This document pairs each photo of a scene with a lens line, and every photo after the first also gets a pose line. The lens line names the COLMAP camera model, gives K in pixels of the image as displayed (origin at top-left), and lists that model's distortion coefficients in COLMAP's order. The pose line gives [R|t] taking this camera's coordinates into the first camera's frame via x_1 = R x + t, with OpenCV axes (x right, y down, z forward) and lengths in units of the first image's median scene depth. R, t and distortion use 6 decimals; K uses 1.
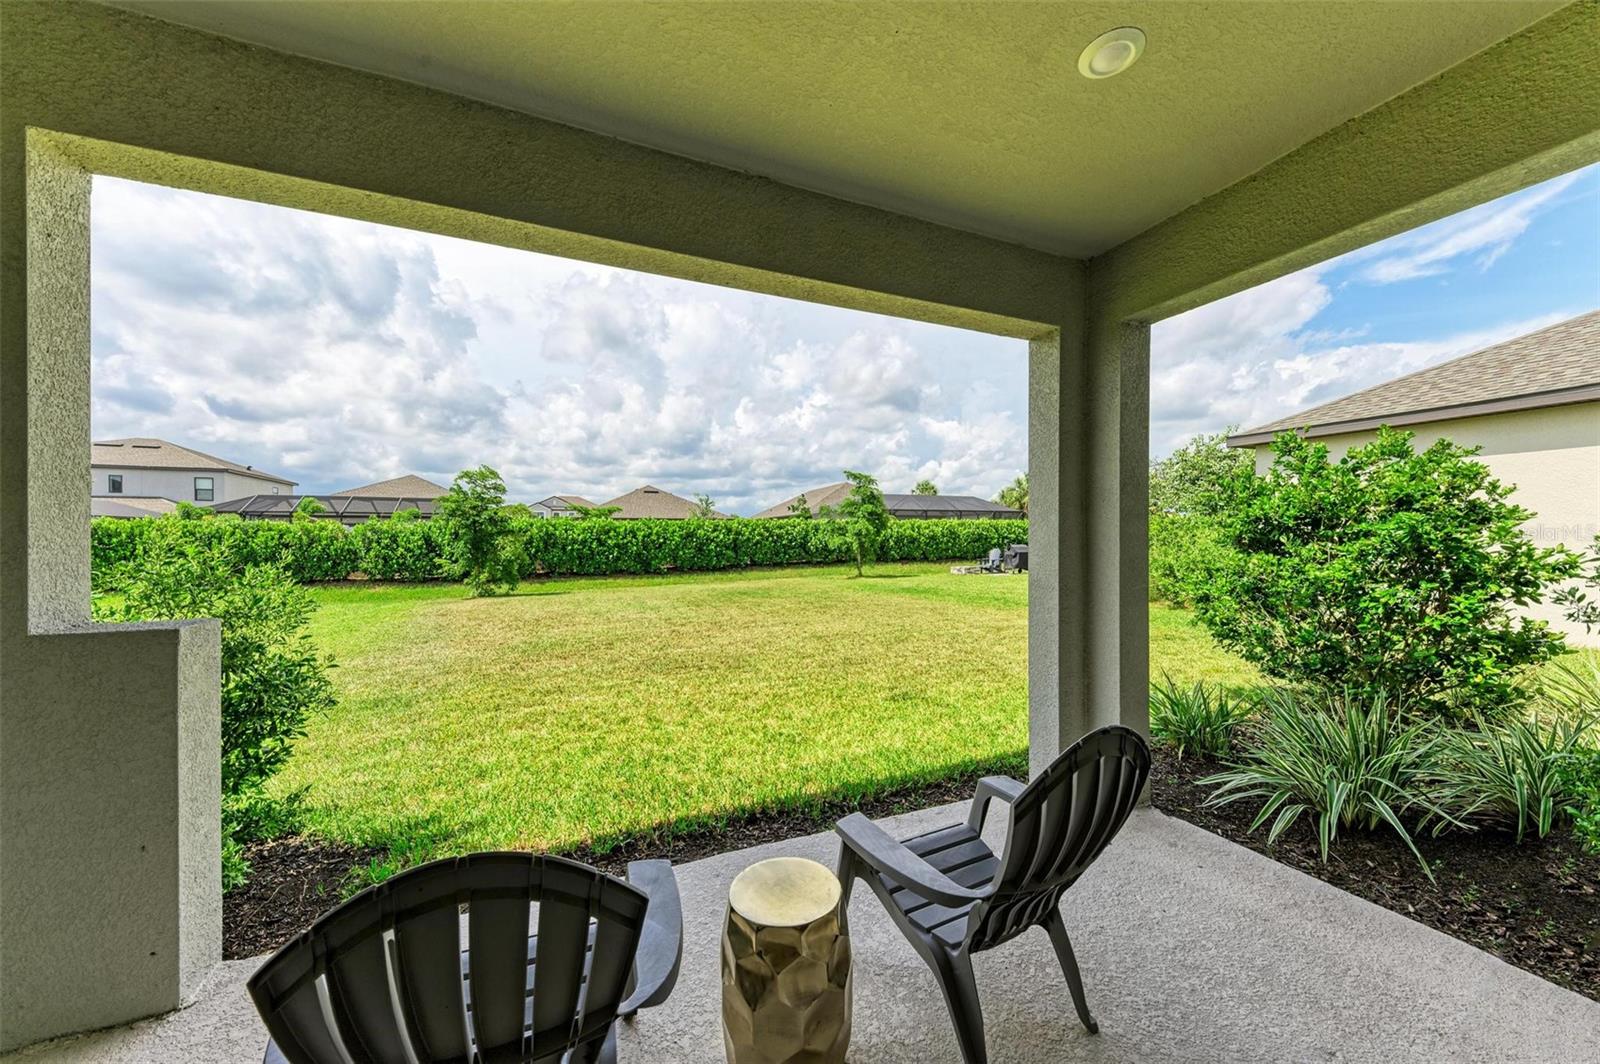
lens RADIAL K [[589.4, 0, 800.0], [0, 589.4, 532.0], [0, 0, 1]] dist [0.014496, -0.005613]
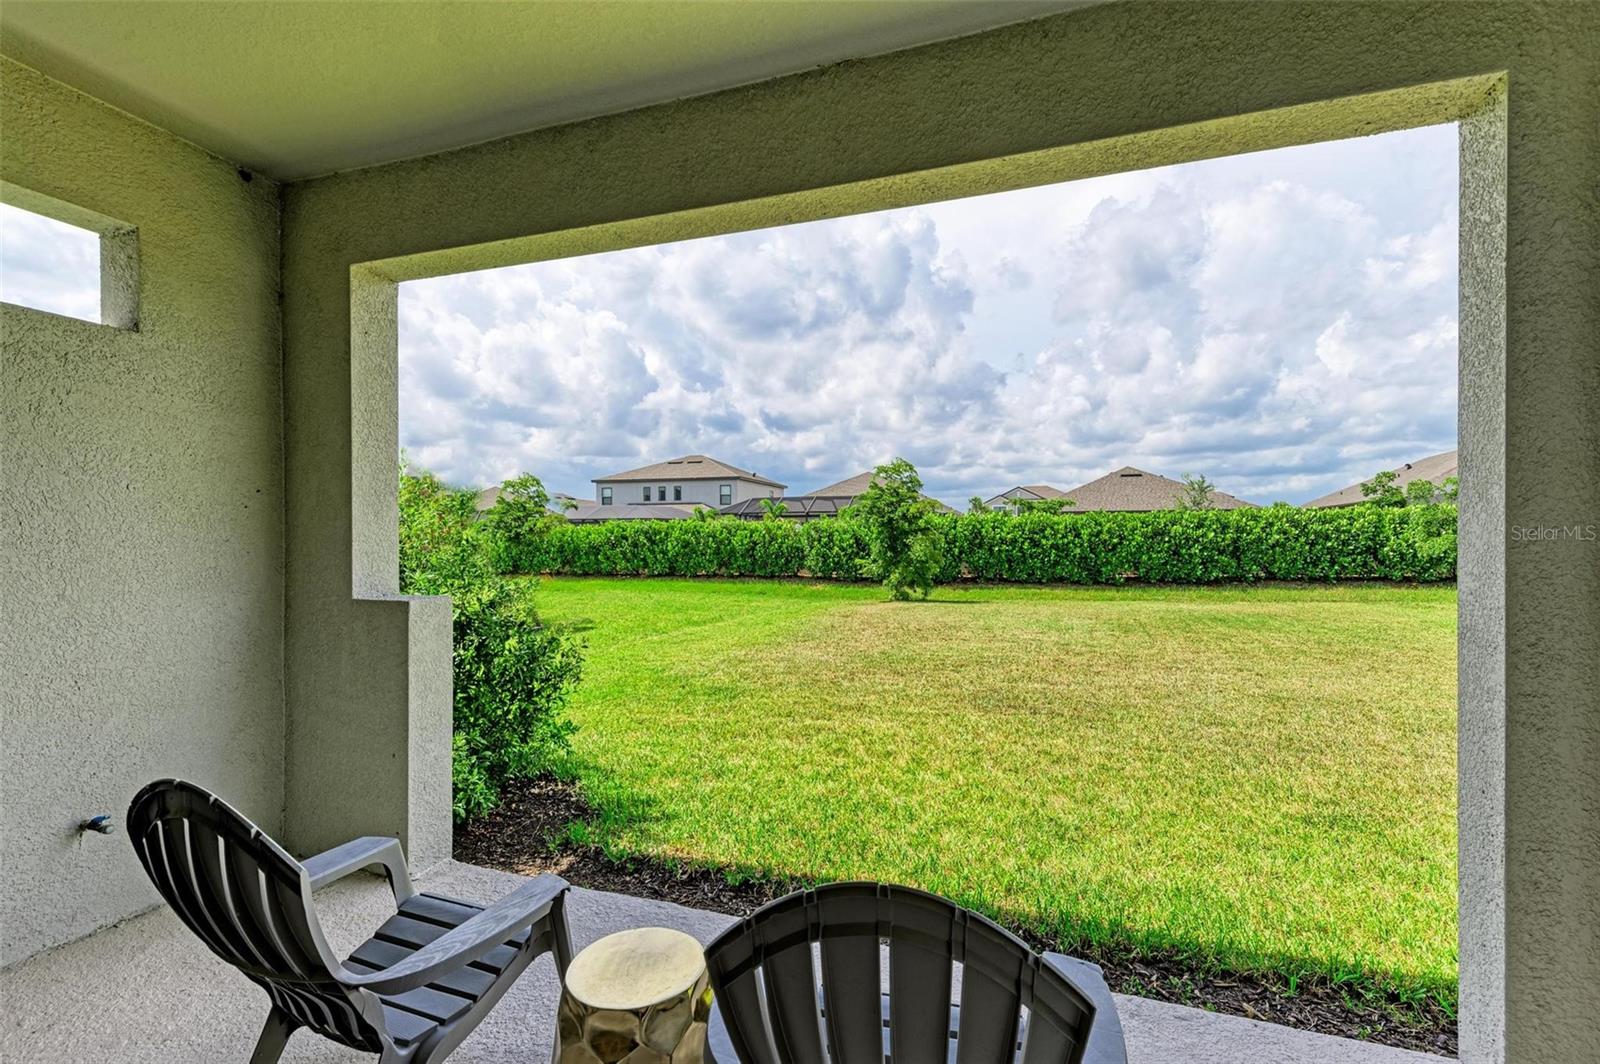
lens RADIAL K [[730.1, 0, 794.2], [0, 730.1, 531.9], [0, 0, 1]] dist [0.027282, -0.012541]
pose [[0.726104, -0.002782, -0.687579, 0.106115], [0.004947, 0.999987, 0.001178, 0.000613], [0.687567, -0.004256, 0.726108, 0.052288]]
